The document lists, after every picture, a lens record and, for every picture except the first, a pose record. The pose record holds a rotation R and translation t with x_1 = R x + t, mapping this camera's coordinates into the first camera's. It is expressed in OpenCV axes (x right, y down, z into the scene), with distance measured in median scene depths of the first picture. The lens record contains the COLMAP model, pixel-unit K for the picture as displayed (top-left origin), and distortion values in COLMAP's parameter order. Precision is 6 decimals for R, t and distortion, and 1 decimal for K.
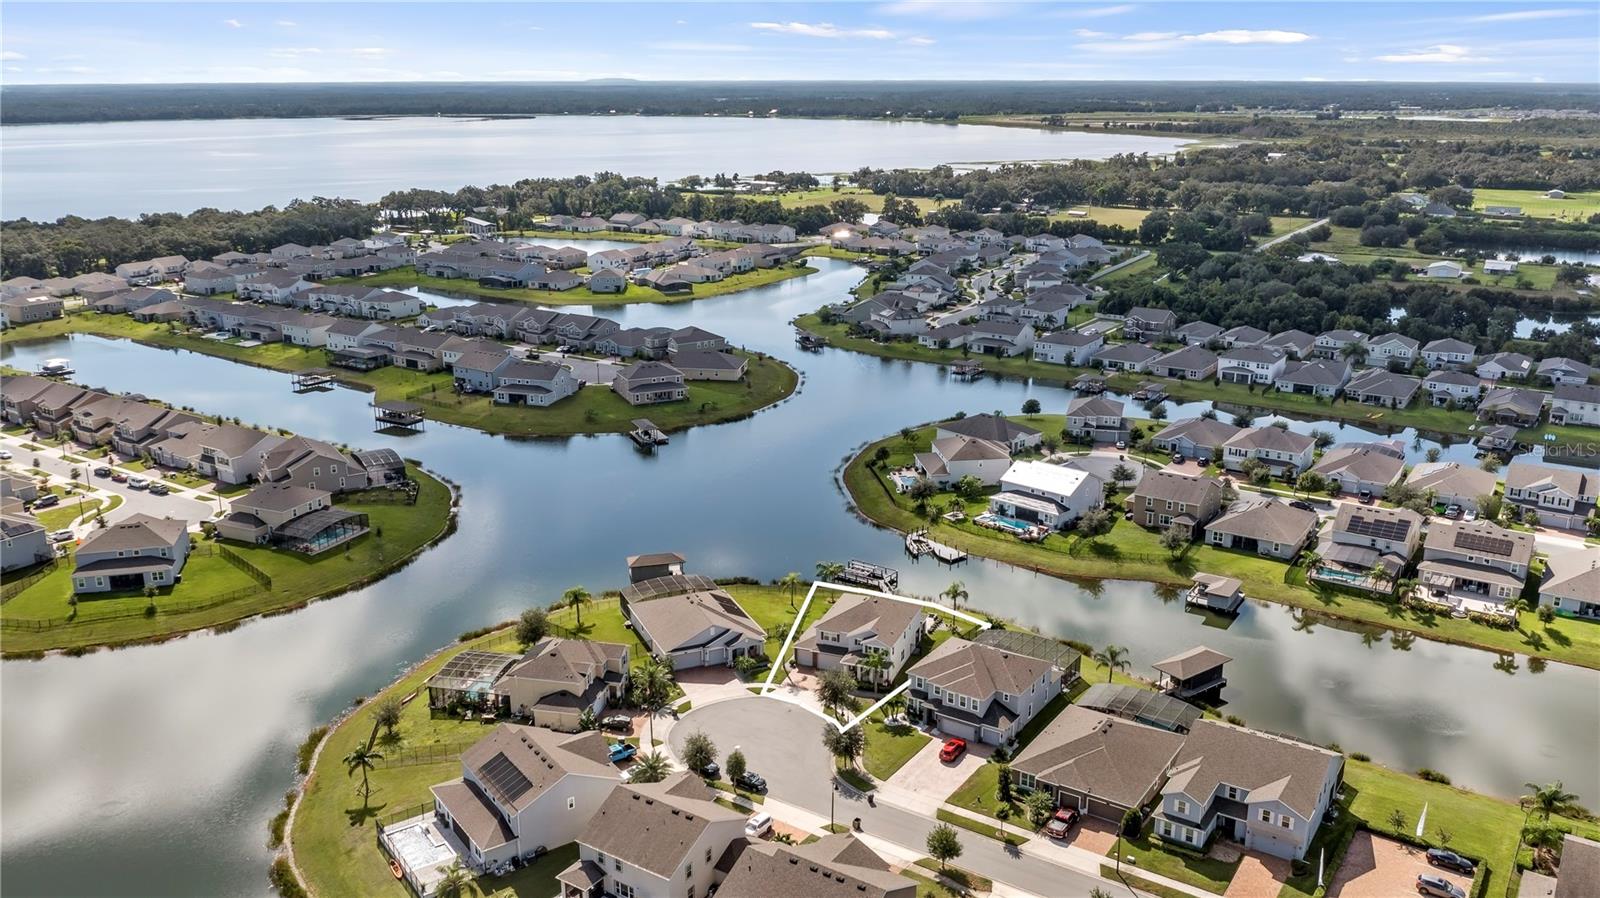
lens RADIAL K [[1289.8, 0, 800.0], [0, 1289.8, 449.0], [0, 0, 1]] dist [-0.022352, 0.002679]
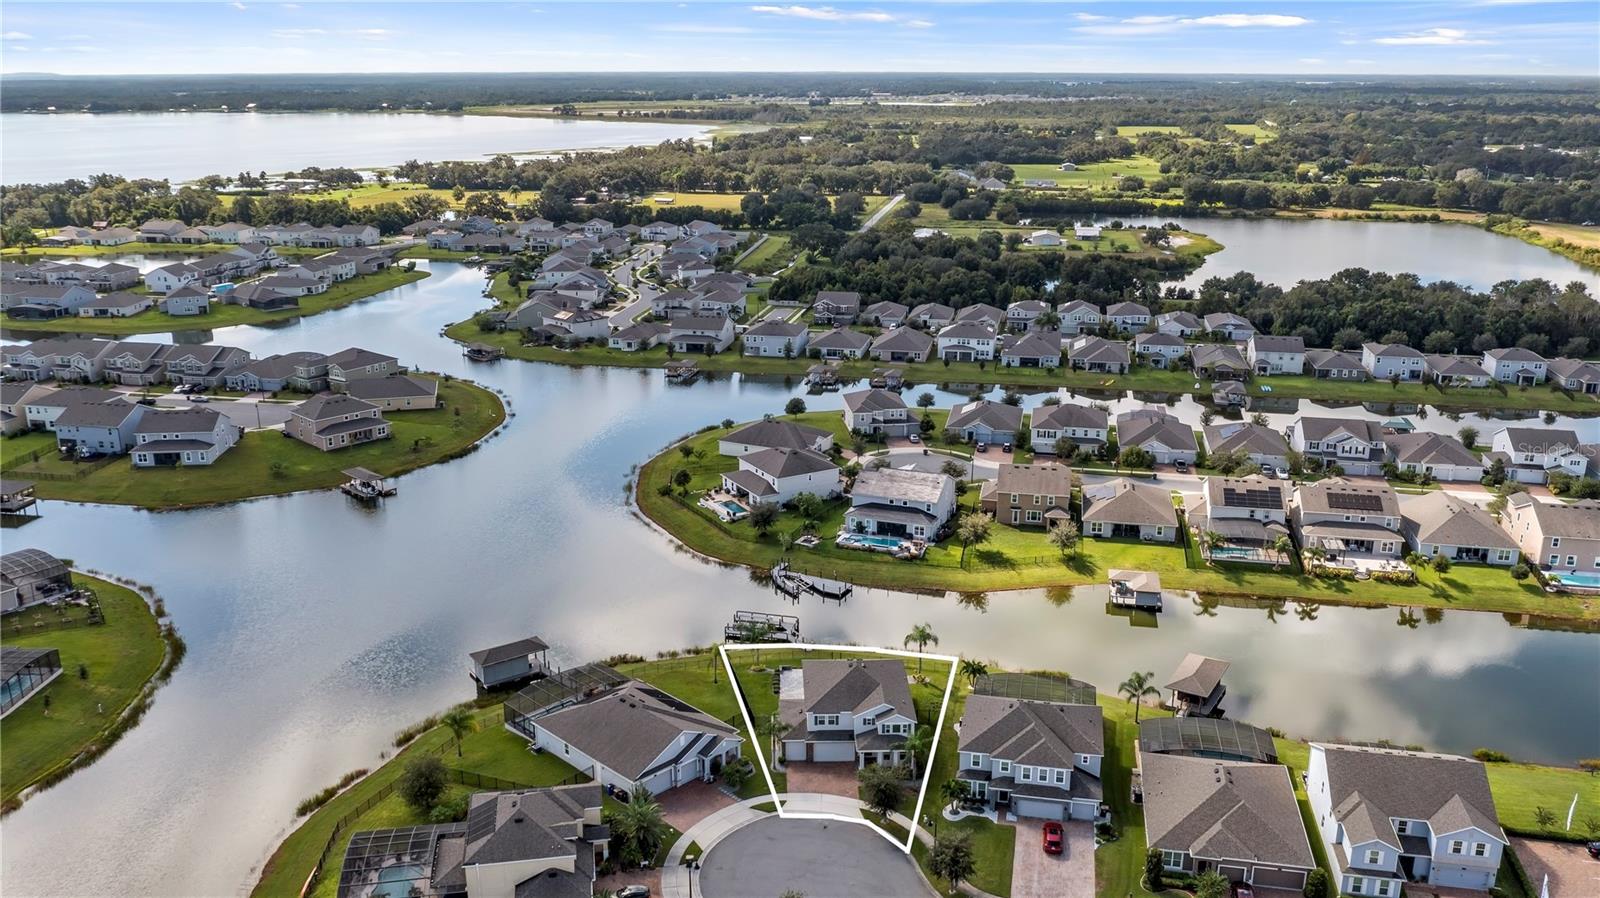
lens RADIAL K [[1289.8, 0, 800.0], [0, 1289.8, 449.0], [0, 0, 1]] dist [-0.022352, 0.002679]
pose [[0.924759, -0.106995, 0.365203, -0.131238], [0.104963, 0.994150, 0.025475, -0.021799], [-0.365792, 0.014775, 0.930579, 0.126233]]
